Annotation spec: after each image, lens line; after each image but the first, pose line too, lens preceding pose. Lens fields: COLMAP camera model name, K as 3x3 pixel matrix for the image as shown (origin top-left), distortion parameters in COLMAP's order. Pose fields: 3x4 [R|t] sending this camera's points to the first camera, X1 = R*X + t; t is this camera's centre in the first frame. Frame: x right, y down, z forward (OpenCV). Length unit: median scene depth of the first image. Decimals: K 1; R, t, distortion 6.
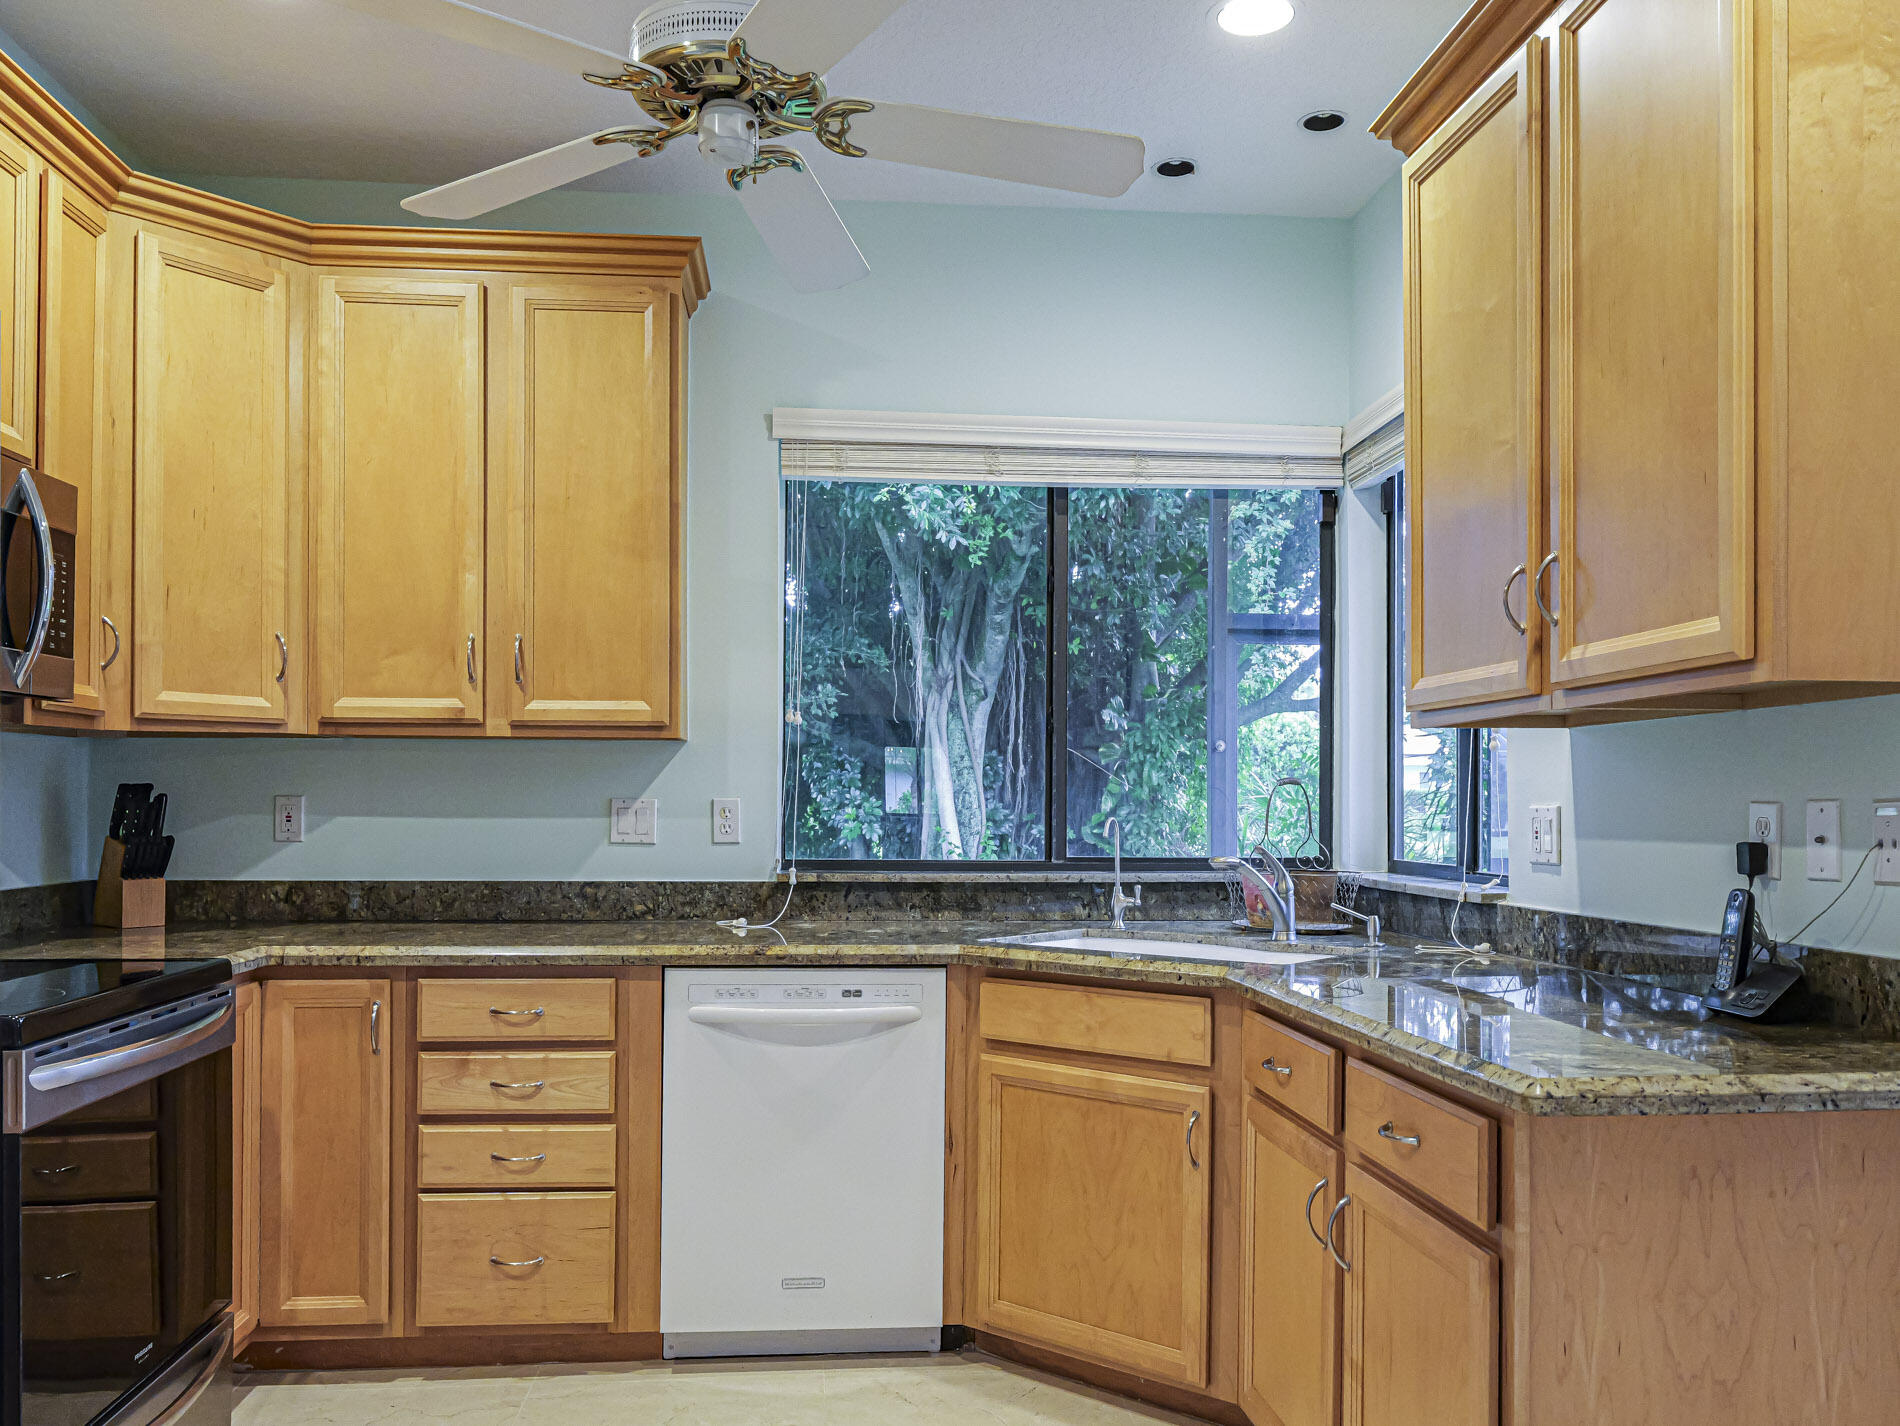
lens RADIAL K [[1497.2, 0, 948.2], [0, 1497.2, 798.1], [0, 0, 1]] dist [-0.000868, 0.002868]
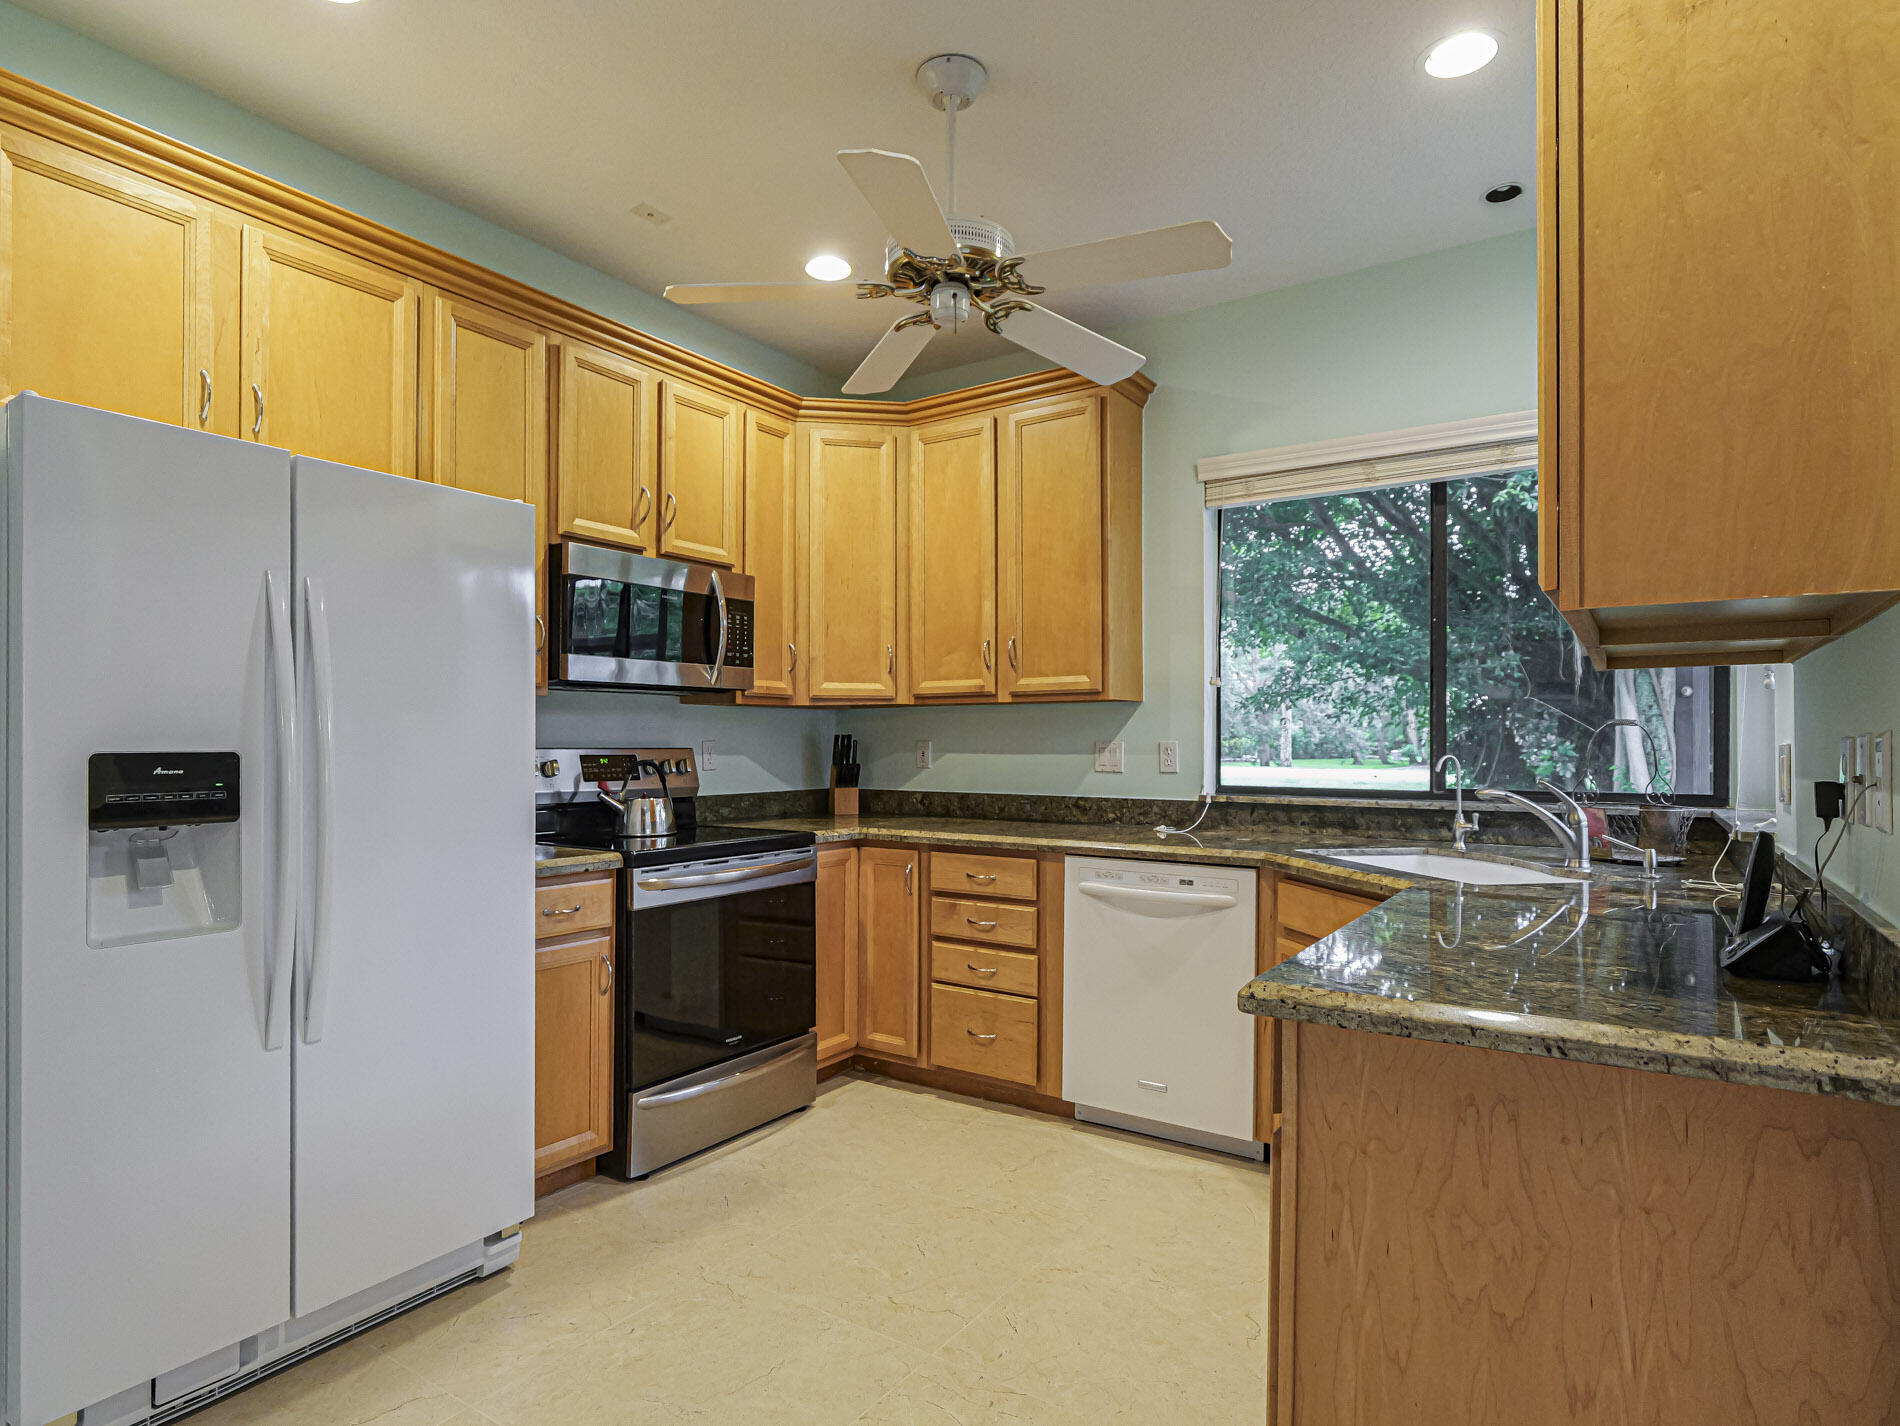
lens RADIAL K [[1035.2, 0, 947.6], [0, 1035.2, 744.4], [0, 0, 1]] dist [-0.002276, -0.001081]
pose [[0.777677, -0.003555, -0.628654, 0.367617], [0.003699, 0.999993, -0.001079, 0.004359], [0.628653, -0.001486, 0.777684, 0.127647]]
